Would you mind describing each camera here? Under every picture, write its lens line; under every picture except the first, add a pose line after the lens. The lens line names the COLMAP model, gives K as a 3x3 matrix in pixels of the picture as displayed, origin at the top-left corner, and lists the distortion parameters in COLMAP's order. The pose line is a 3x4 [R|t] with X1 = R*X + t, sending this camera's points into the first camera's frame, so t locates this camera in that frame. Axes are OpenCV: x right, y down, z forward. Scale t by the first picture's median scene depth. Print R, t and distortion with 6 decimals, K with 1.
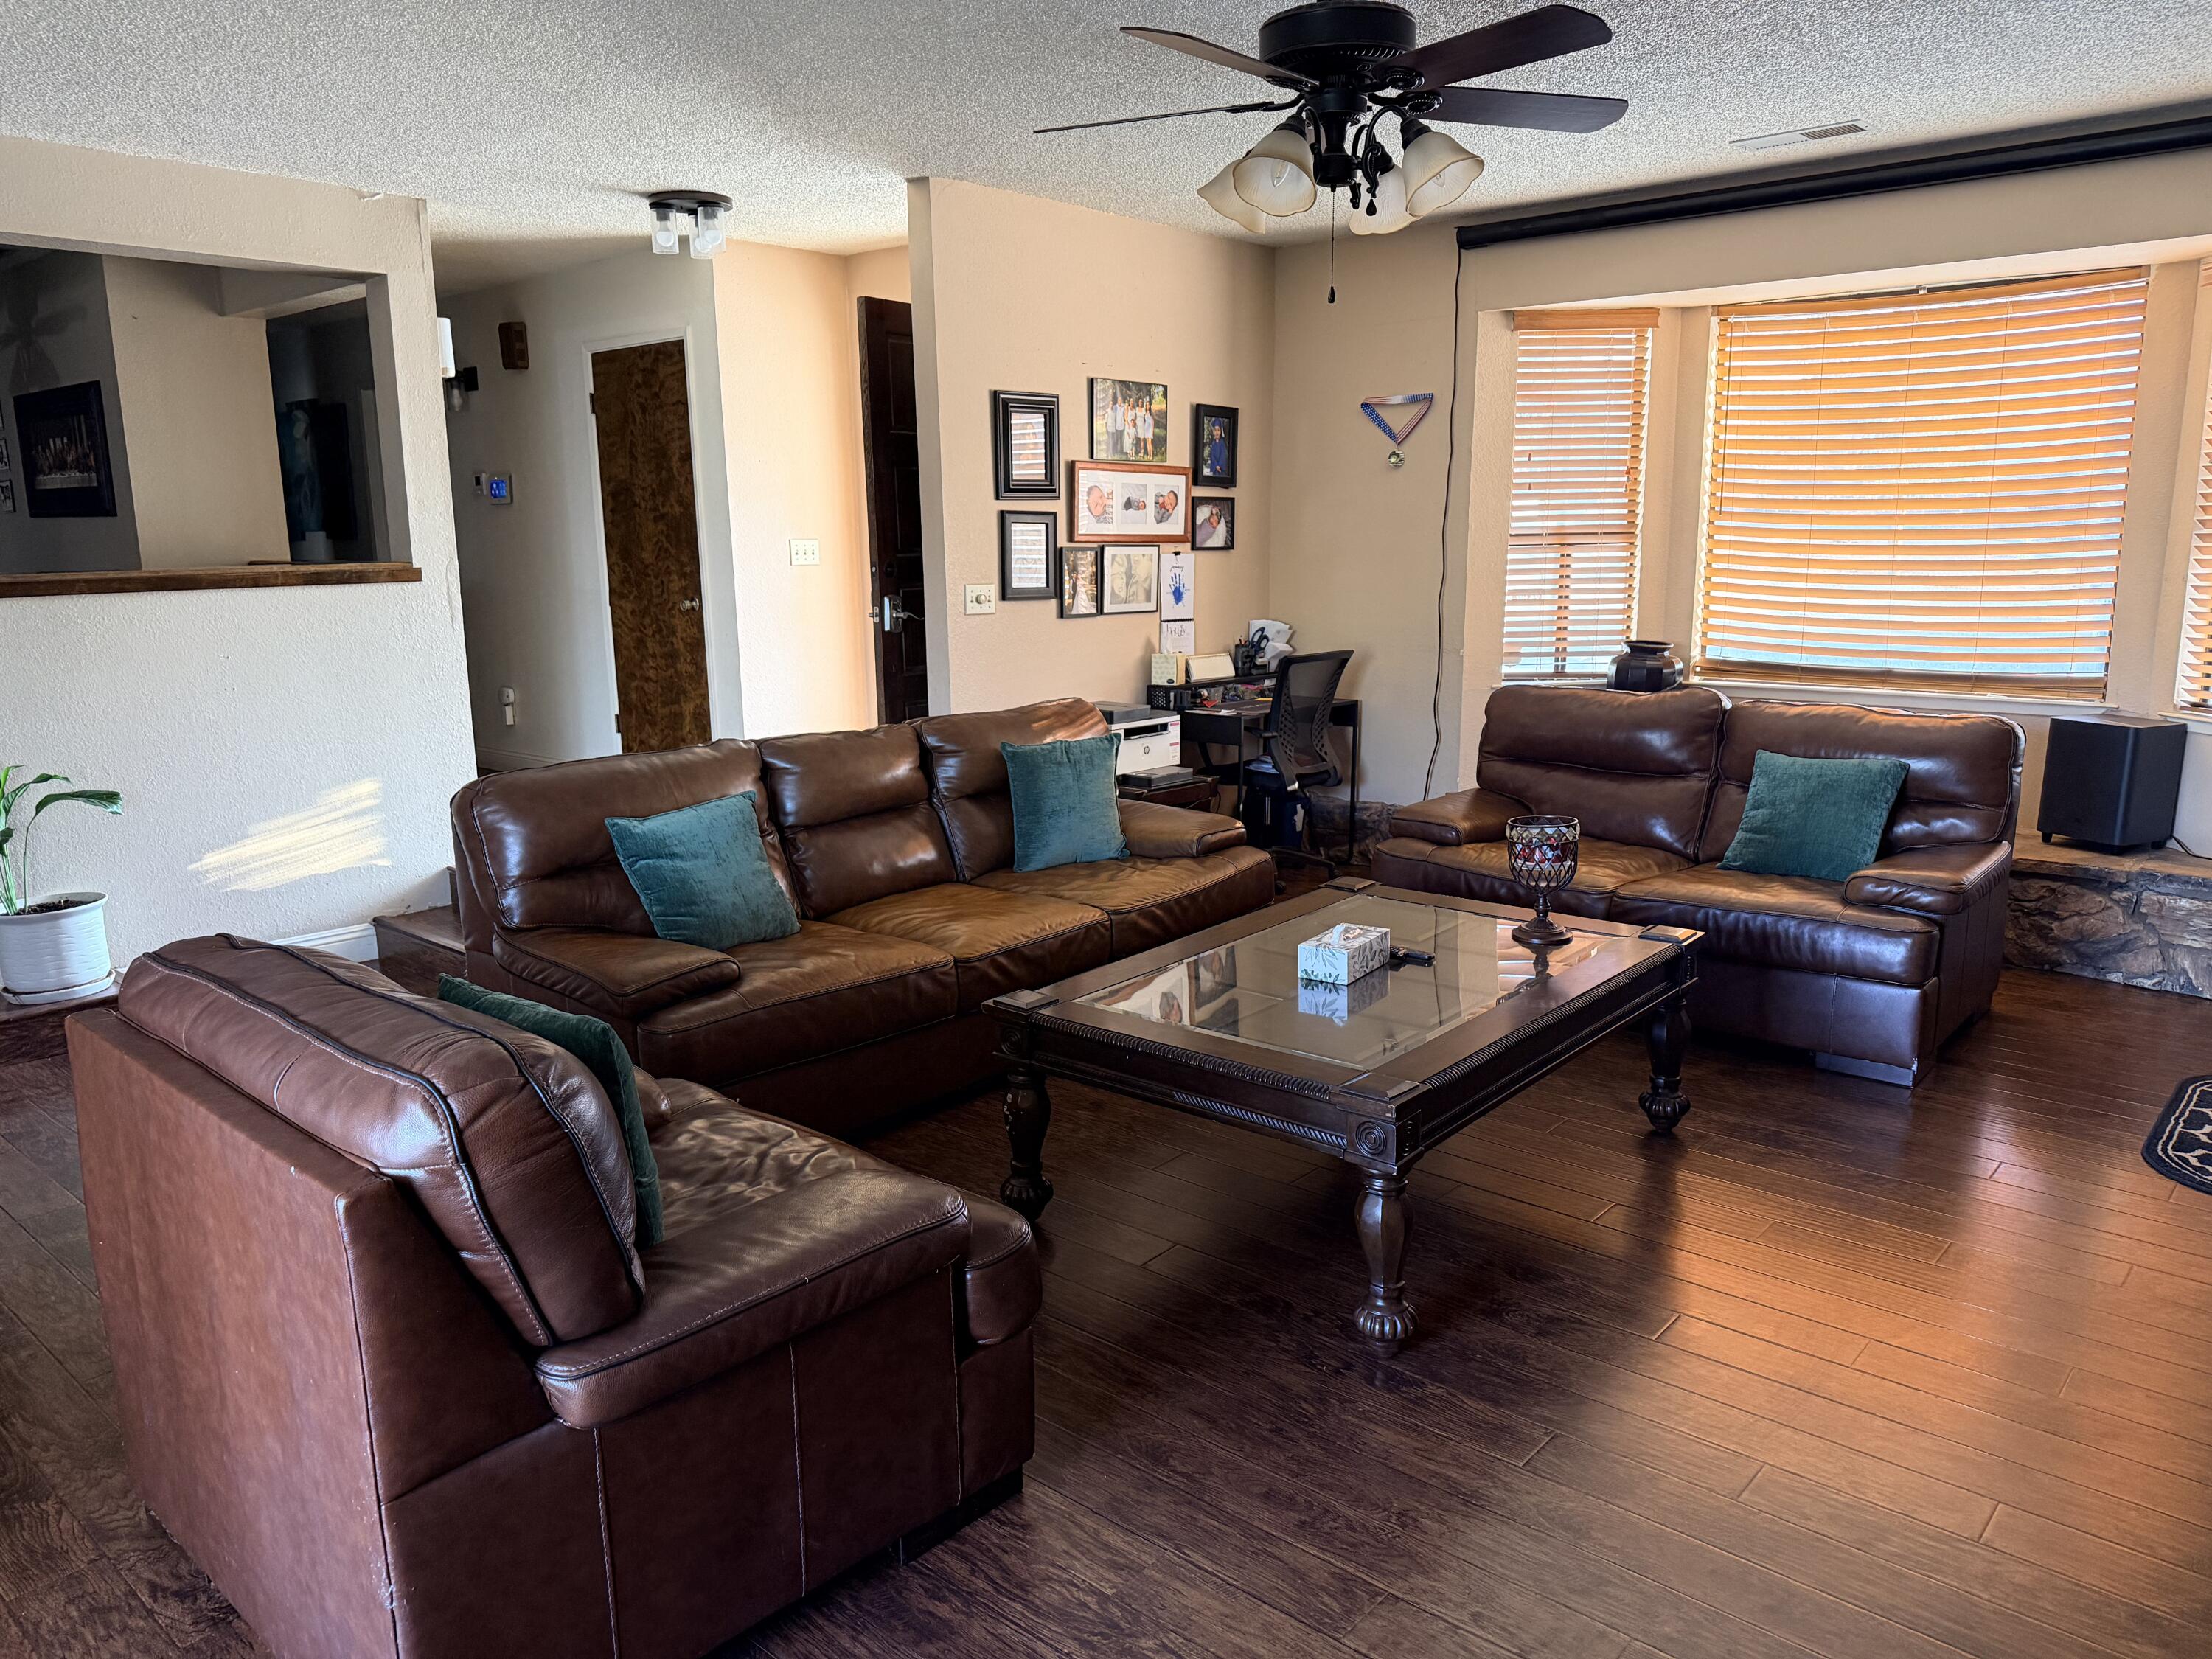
lens RADIAL K [[1557.3, 0, 1101.5], [0, 1557.3, 835.3], [0, 0, 1]] dist [0.019130, -0.002087]
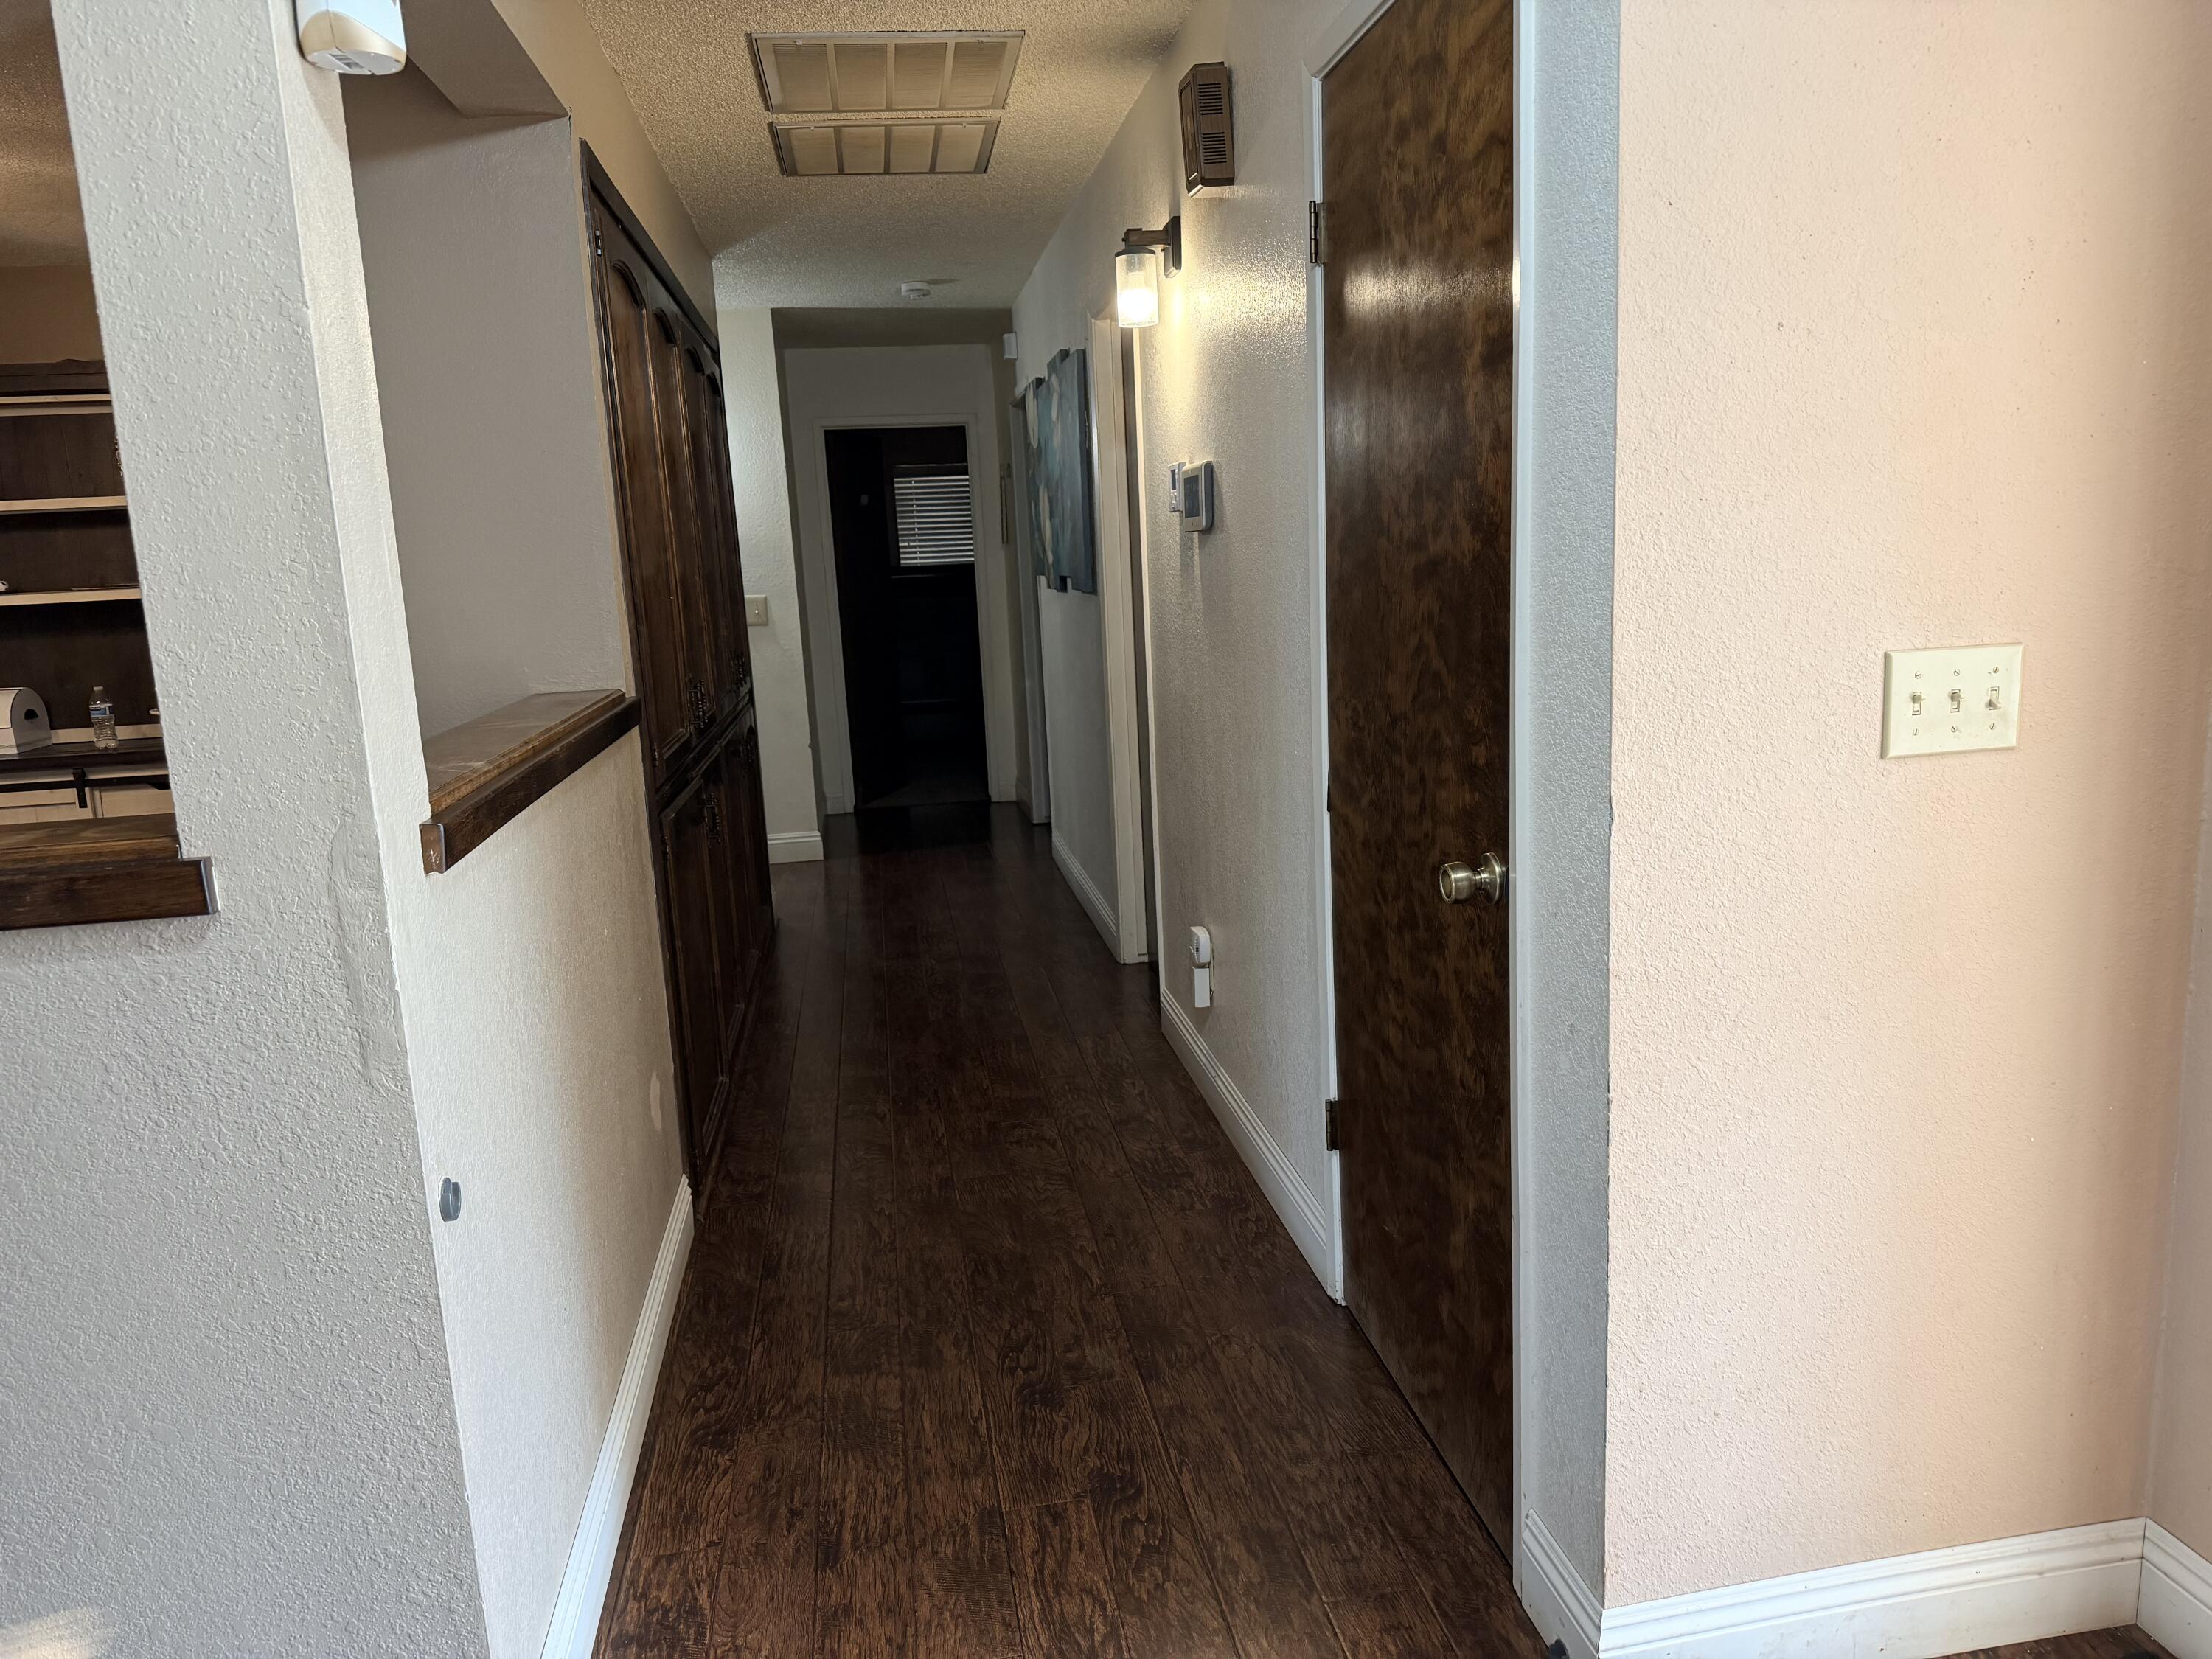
lens RADIAL K [[1557.3, 0, 1081.4], [0, 1557.3, 887.0], [0, 0, 1]] dist [0.019130, -0.002087]
pose [[0.763717, 0.107769, -0.636493, -0.135252], [-0.081369, 0.994174, 0.070697, -0.158488], [0.640403, -0.002202, 0.768036, 0.724902]]
